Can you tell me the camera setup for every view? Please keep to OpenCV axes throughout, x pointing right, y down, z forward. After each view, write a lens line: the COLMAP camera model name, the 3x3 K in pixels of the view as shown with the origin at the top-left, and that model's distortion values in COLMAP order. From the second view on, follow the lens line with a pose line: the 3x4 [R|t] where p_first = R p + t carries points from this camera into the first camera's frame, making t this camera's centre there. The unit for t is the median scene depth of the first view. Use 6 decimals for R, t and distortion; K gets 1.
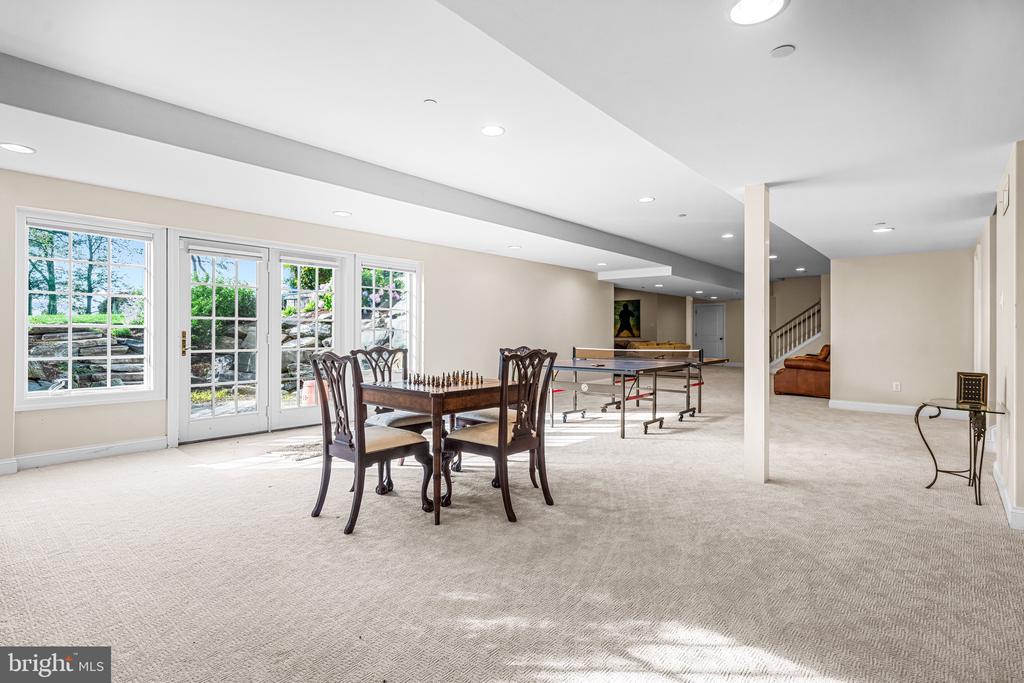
lens RADIAL K [[494.8, 0, 510.2], [0, 494.8, 335.4], [0, 0, 1]] dist [0.009746, -0.000665]
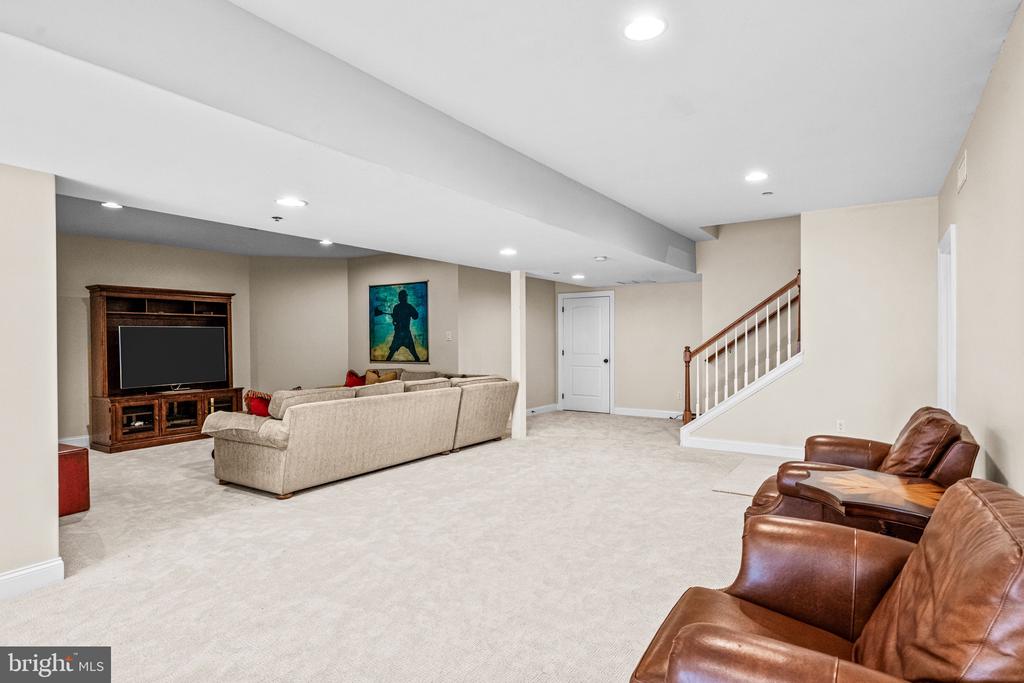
lens RADIAL K [[532.6, 0, 514.0], [0, 532.6, 345.3], [0, 0, 1]] dist [0.003797, 0.000731]
pose [[0.991579, -0.006145, 0.129357, 0.276758], [0.006143, 0.999981, 0.000412, -0.011950], [-0.129357, 0.000386, 0.991598, 0.491642]]
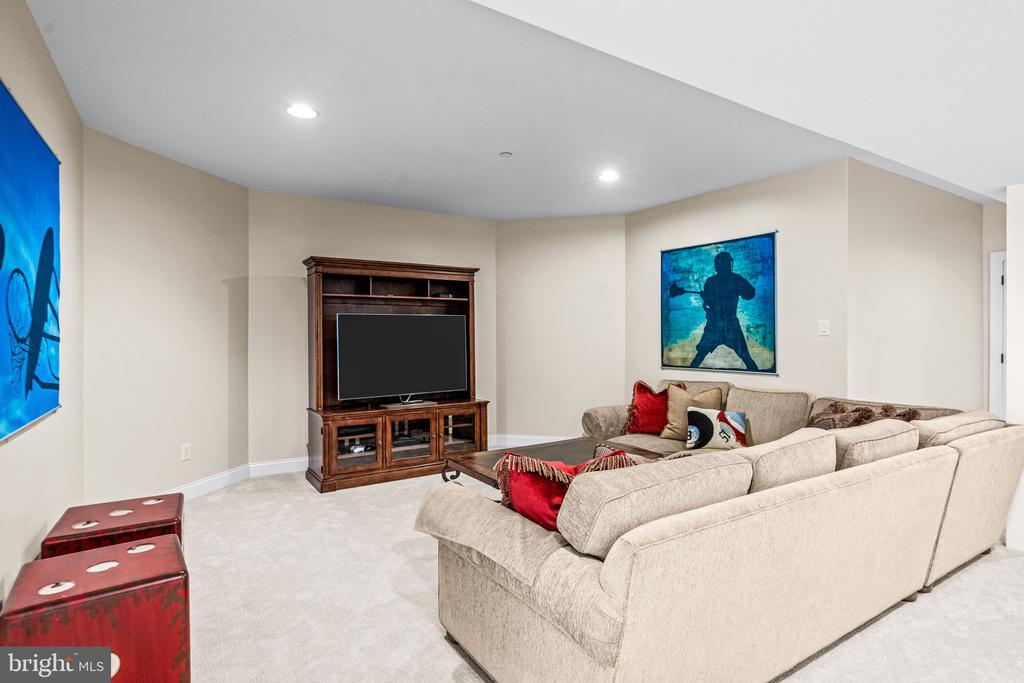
lens RADIAL K [[532.6, 0, 511.8], [0, 532.6, 338.5], [0, 0, 1]] dist [0.003797, 0.000731]
pose [[0.958448, 0.001221, -0.285264, 0.207165], [-0.002012, 0.999995, -0.002482, -0.013946], [0.285259, 0.002952, 0.958446, 0.680583]]
